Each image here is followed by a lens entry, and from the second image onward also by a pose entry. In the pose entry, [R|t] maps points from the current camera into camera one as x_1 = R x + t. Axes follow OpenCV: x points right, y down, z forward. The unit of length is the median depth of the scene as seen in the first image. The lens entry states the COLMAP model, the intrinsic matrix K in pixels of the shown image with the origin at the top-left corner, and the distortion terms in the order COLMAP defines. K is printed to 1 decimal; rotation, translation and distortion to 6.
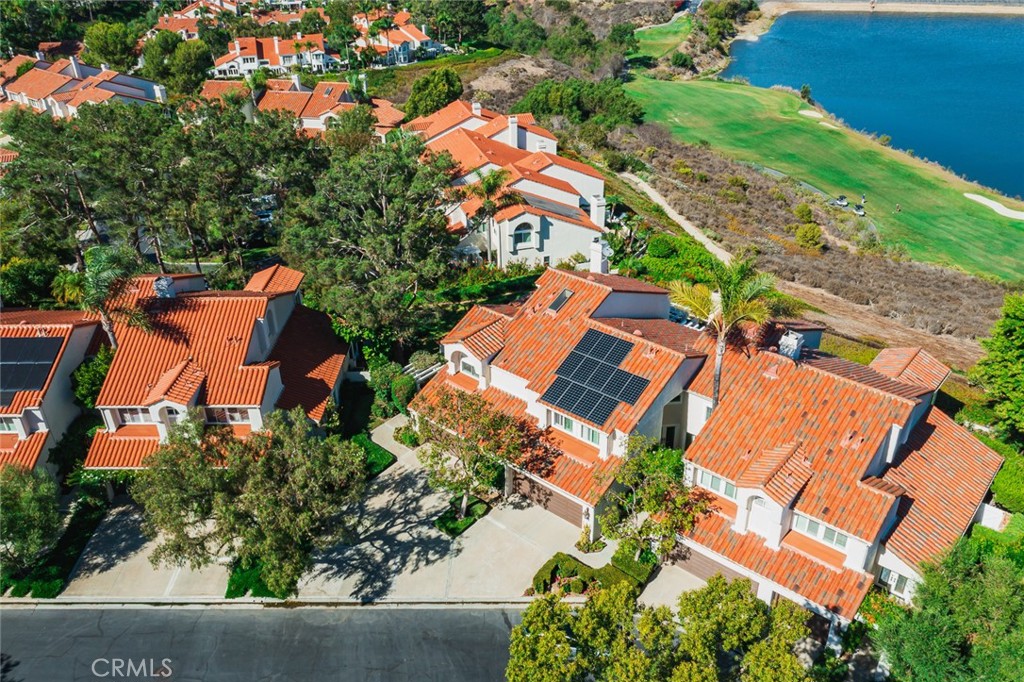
lens RADIAL K [[802.5, 0, 512.0], [0, 802.5, 341.0], [0, 0, 1]] dist [0.000537, 0.000443]
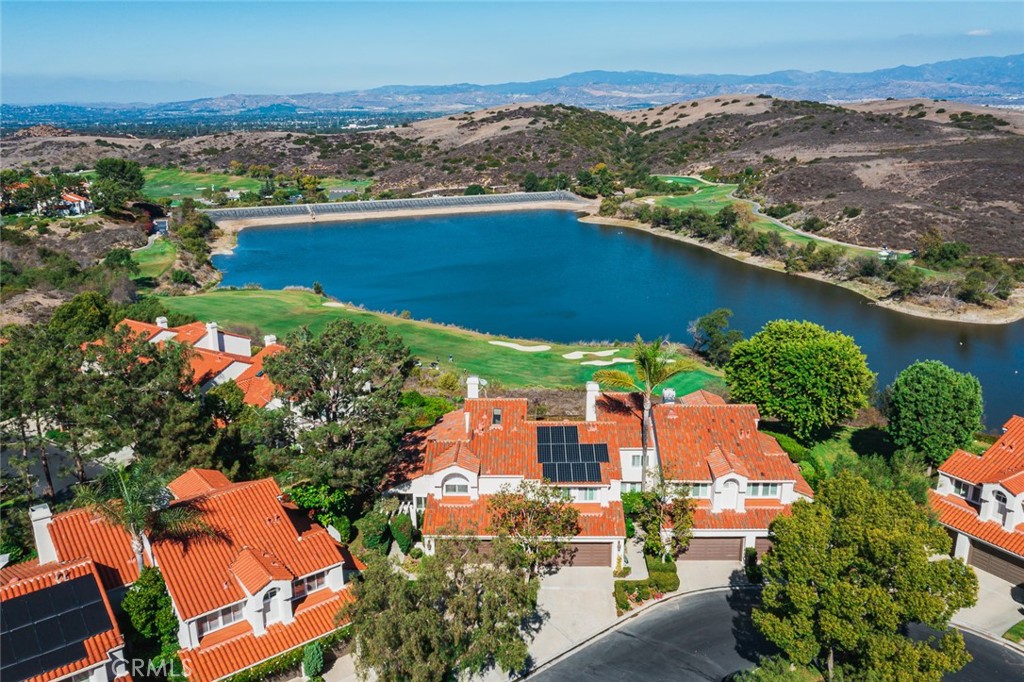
lens RADIAL K [[802.5, 0, 512.0], [0, 802.5, 341.0], [0, 0, 1]] dist [0.000537, 0.000443]
pose [[0.773678, -0.164924, 0.611738, -0.157391], [0.312259, 0.939375, -0.141665, 0.005622], [-0.551287, 0.300624, 0.778272, -0.008060]]
